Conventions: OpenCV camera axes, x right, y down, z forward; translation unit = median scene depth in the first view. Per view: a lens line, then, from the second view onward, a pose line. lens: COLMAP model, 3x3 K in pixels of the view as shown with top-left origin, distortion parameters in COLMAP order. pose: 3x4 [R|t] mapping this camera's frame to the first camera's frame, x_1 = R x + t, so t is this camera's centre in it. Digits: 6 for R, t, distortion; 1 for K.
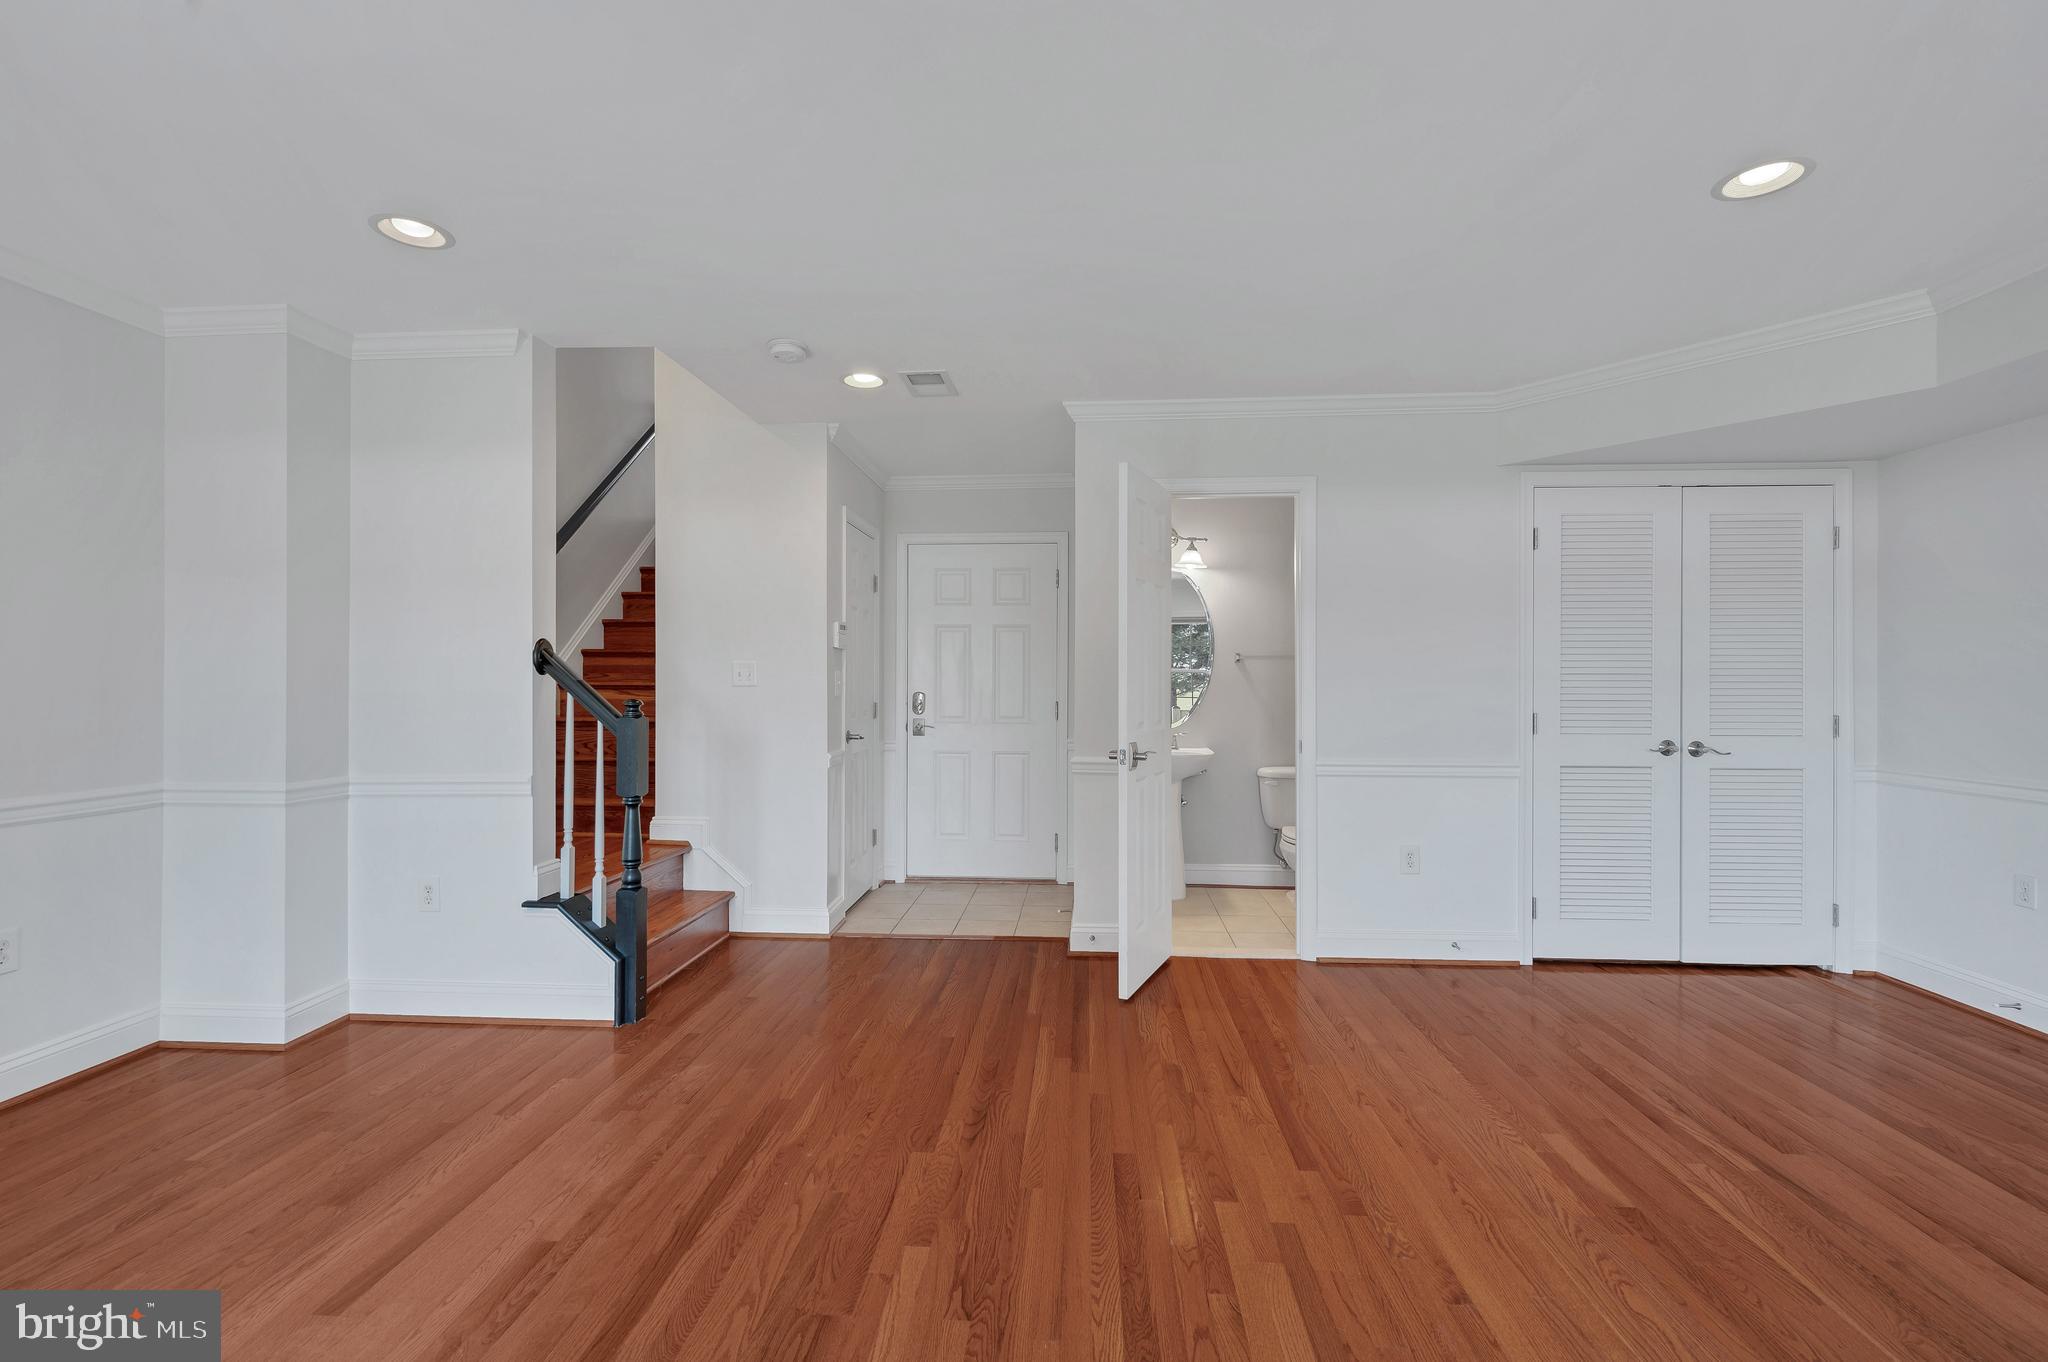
lens RADIAL K [[933.5, 0, 1024.0], [0, 933.5, 681.0], [0, 0, 1]] dist [-0.000928, 0.000053]
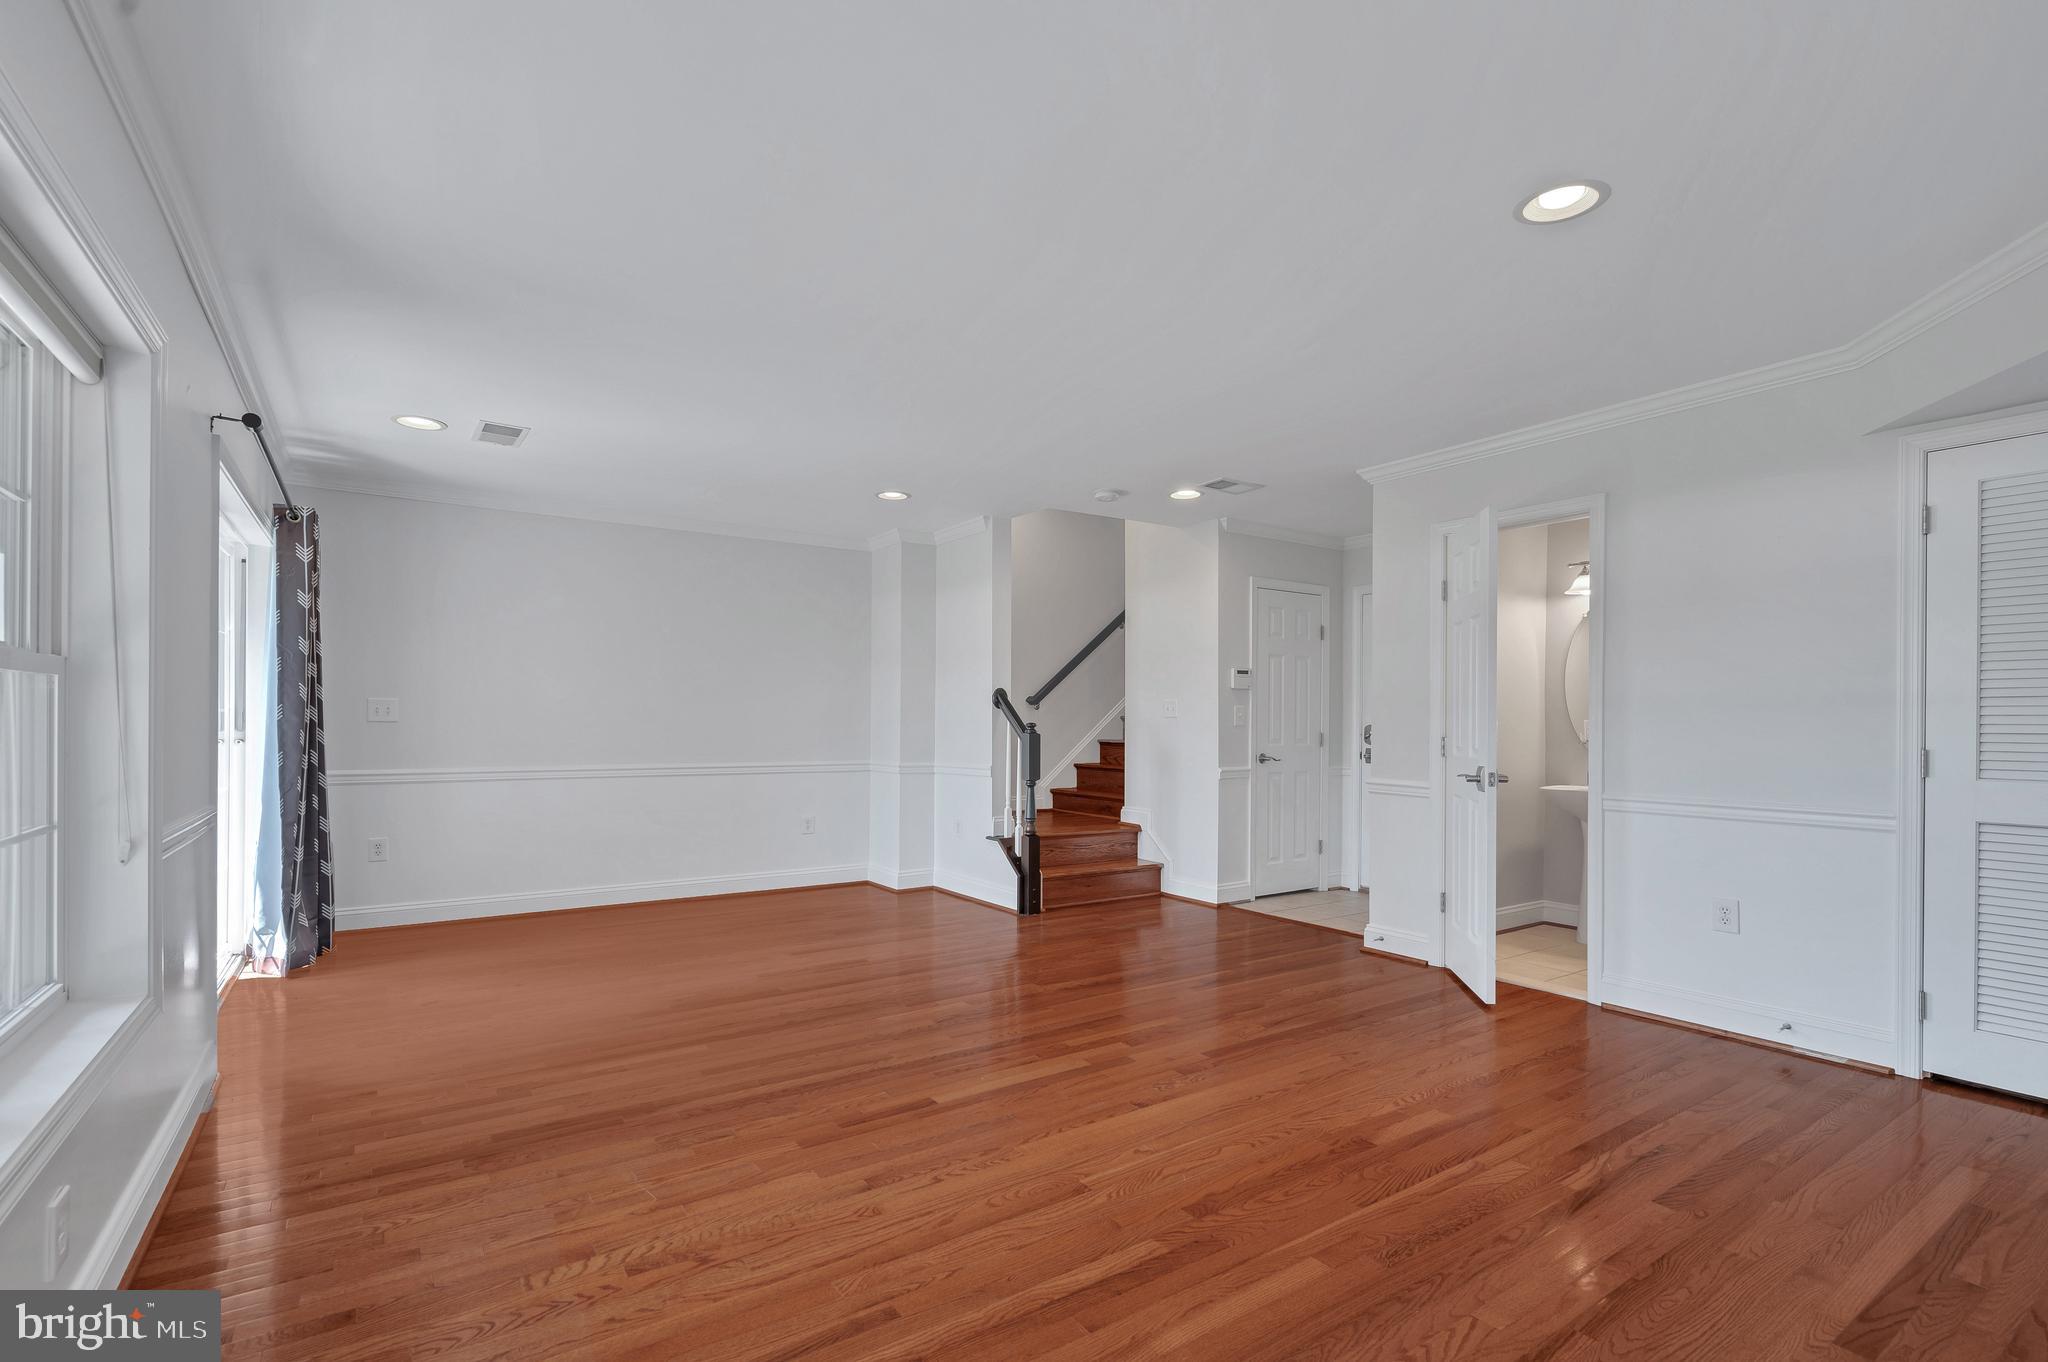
lens RADIAL K [[946.2, 0, 1024.2], [0, 946.2, 723.2], [0, 0, 1]] dist [0.001142, 0.000286]
pose [[0.626263, 0.002065, -0.779609, 0.877550], [-0.003177, 0.999995, 0.000097, 0.019412], [0.779605, 0.002416, 0.626267, -0.071127]]
